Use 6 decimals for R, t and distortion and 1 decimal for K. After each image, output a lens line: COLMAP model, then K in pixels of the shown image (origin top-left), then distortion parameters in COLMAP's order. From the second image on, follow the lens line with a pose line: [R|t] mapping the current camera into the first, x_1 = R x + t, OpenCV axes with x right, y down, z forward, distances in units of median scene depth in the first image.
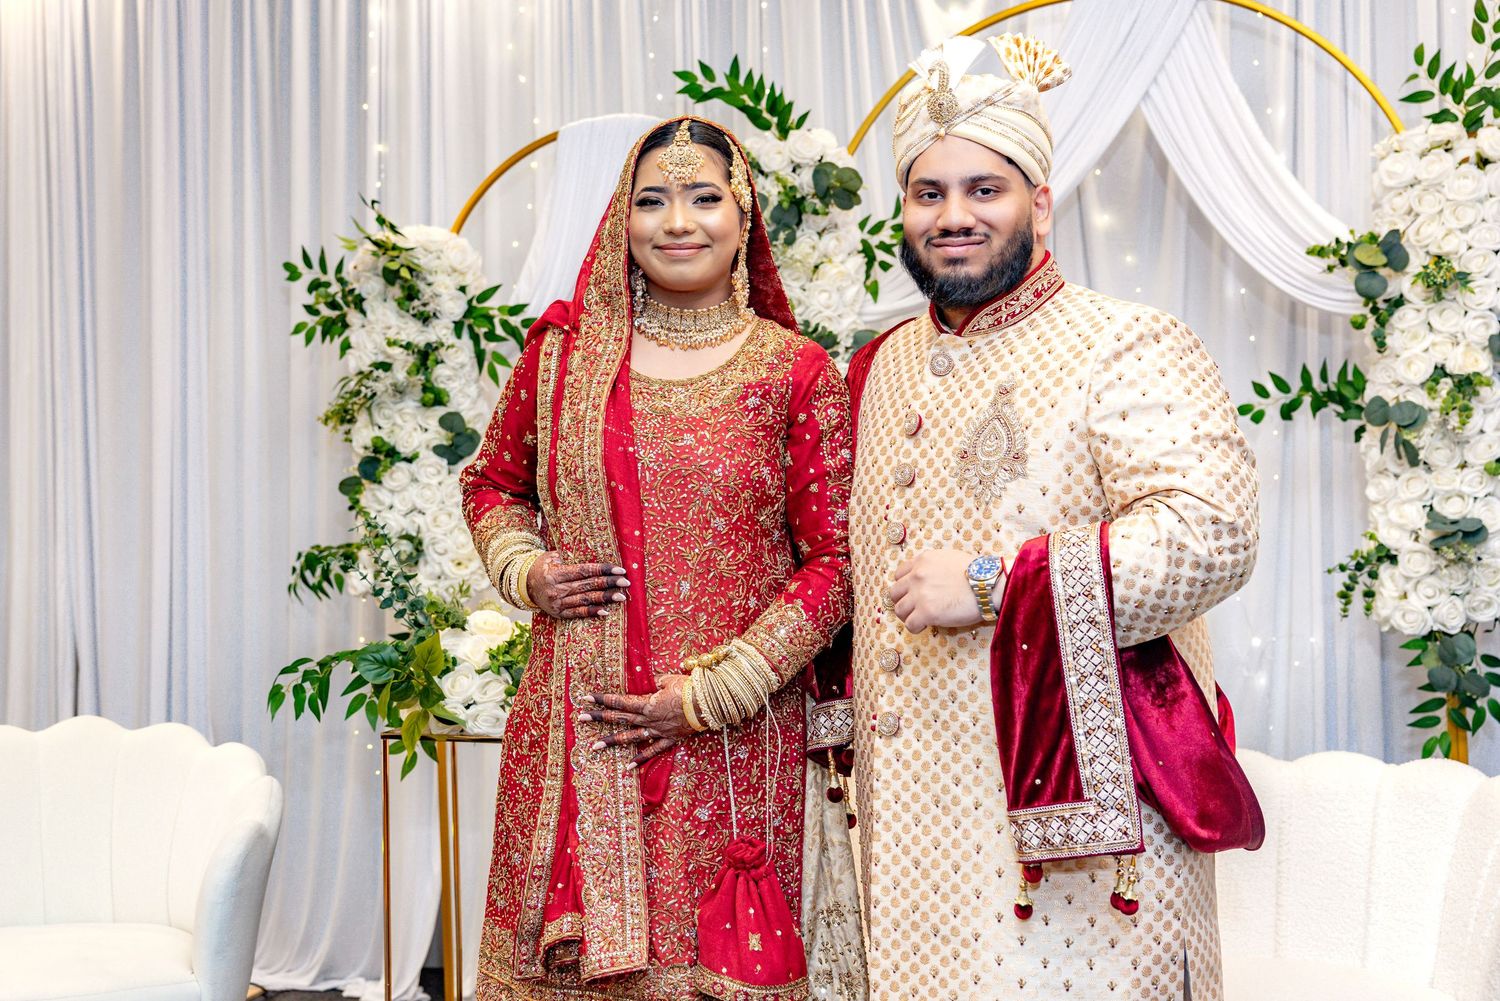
lens RADIAL K [[1979.4, 0, 710.7], [0, 1979.4, 528.2], [0, 0, 1]] dist [0.007097, 0.000000]
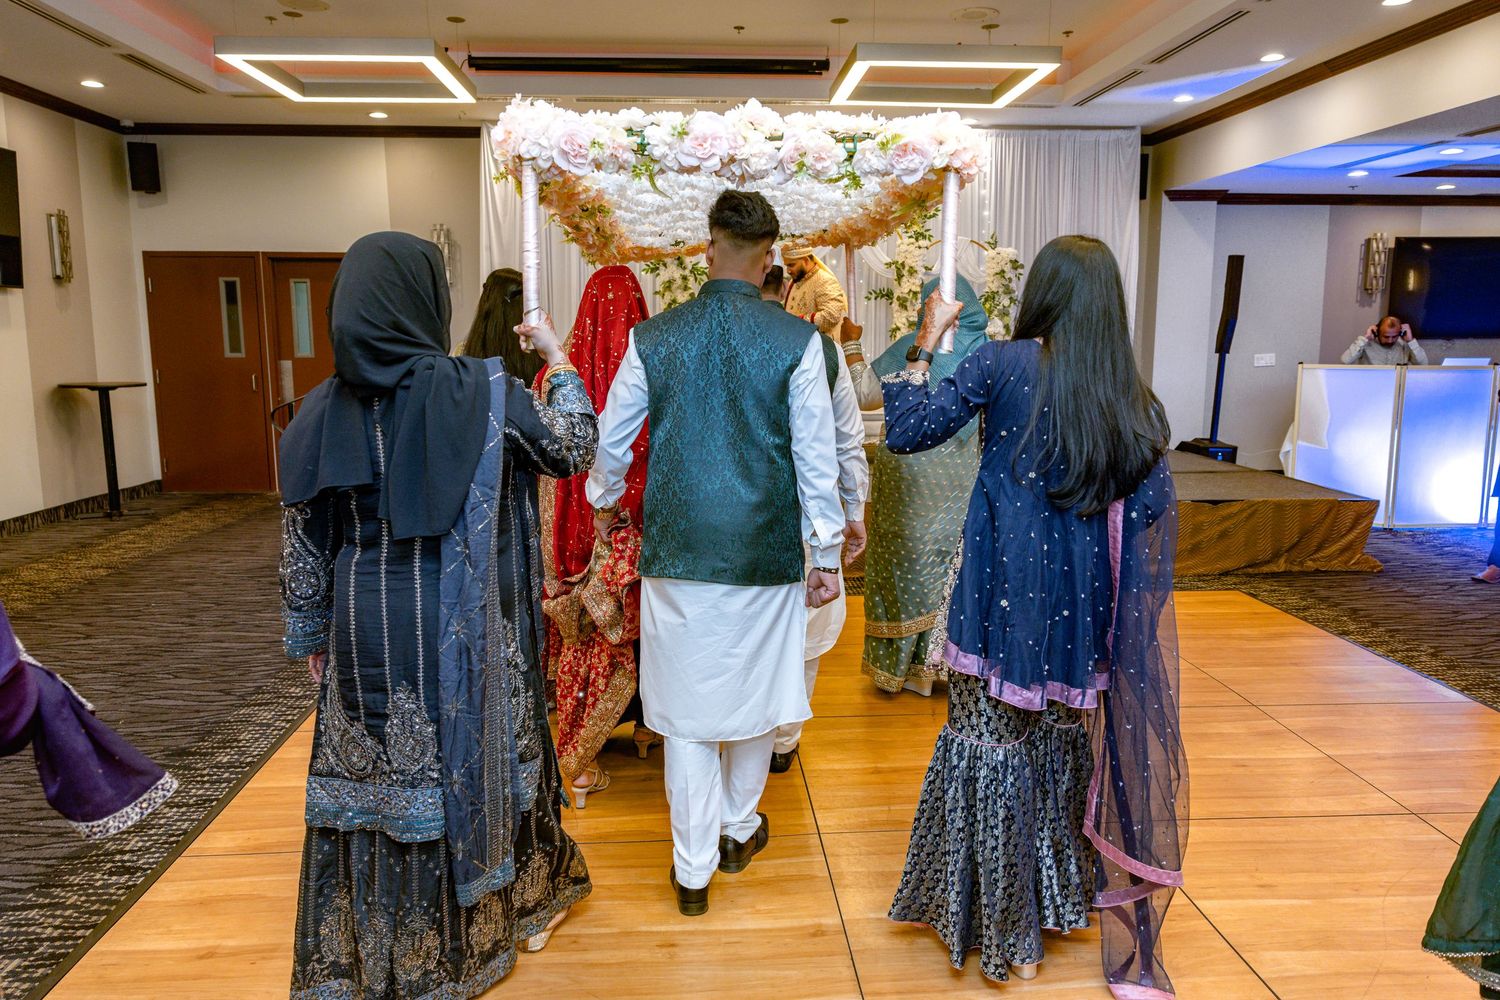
lens RADIAL K [[1065.5, 0, 744.9], [0, 1065.5, 506.4], [0, 0, 1]] dist [-0.005407, 0.002732]
pose [[0.932949, -0.039679, 0.357814, -0.961348], [-0.007427, 0.991575, 0.129323, 0.110944], [-0.359931, -0.123309, 0.924794, -1.333508]]
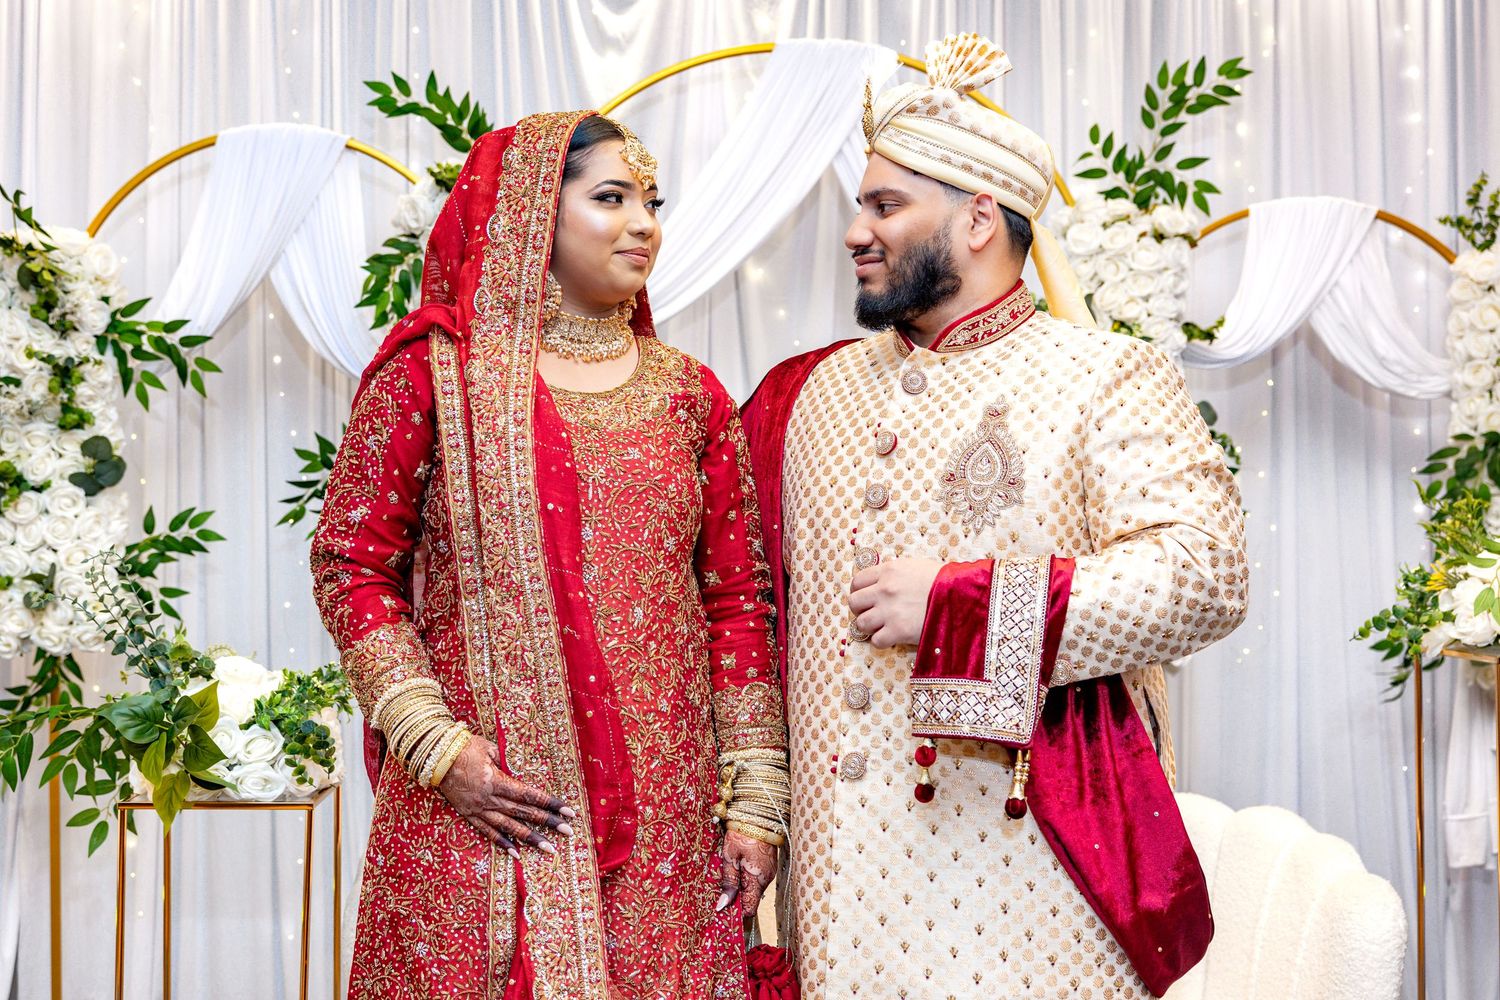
lens RADIAL K [[1867.8, 0, 692.4], [0, 1867.8, 528.0], [0, 0, 1]] dist [0.008200, 0.000000]
pose [[0.934478, 0.020253, 0.355445, -0.201911], [-0.006451, 0.999180, -0.039972, 0.016002], [-0.355963, 0.035060, 0.933842, 0.139768]]
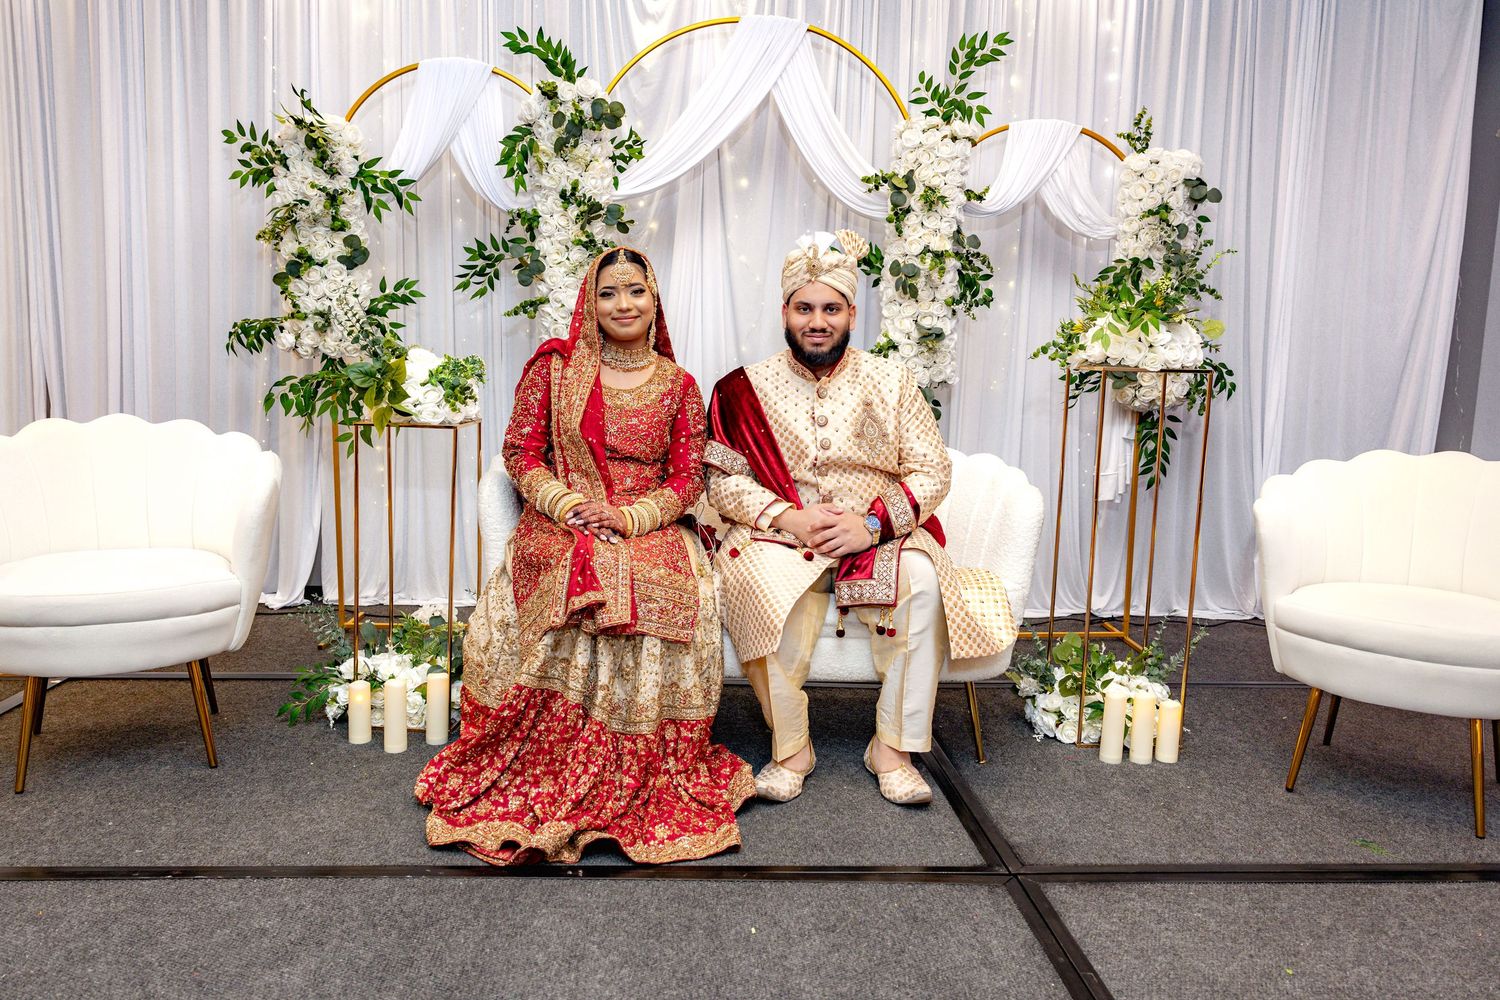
lens RADIAL K [[1065.5, 0, 735.8], [0, 1065.5, 502.2], [0, 0, 1]] dist [-0.005407, 0.002732]
pose [[0.937448, -0.003749, 0.348106, -0.158743], [-0.036658, 0.993320, 0.109417, 0.056268], [-0.346190, -0.115334, 0.931048, 0.079205]]
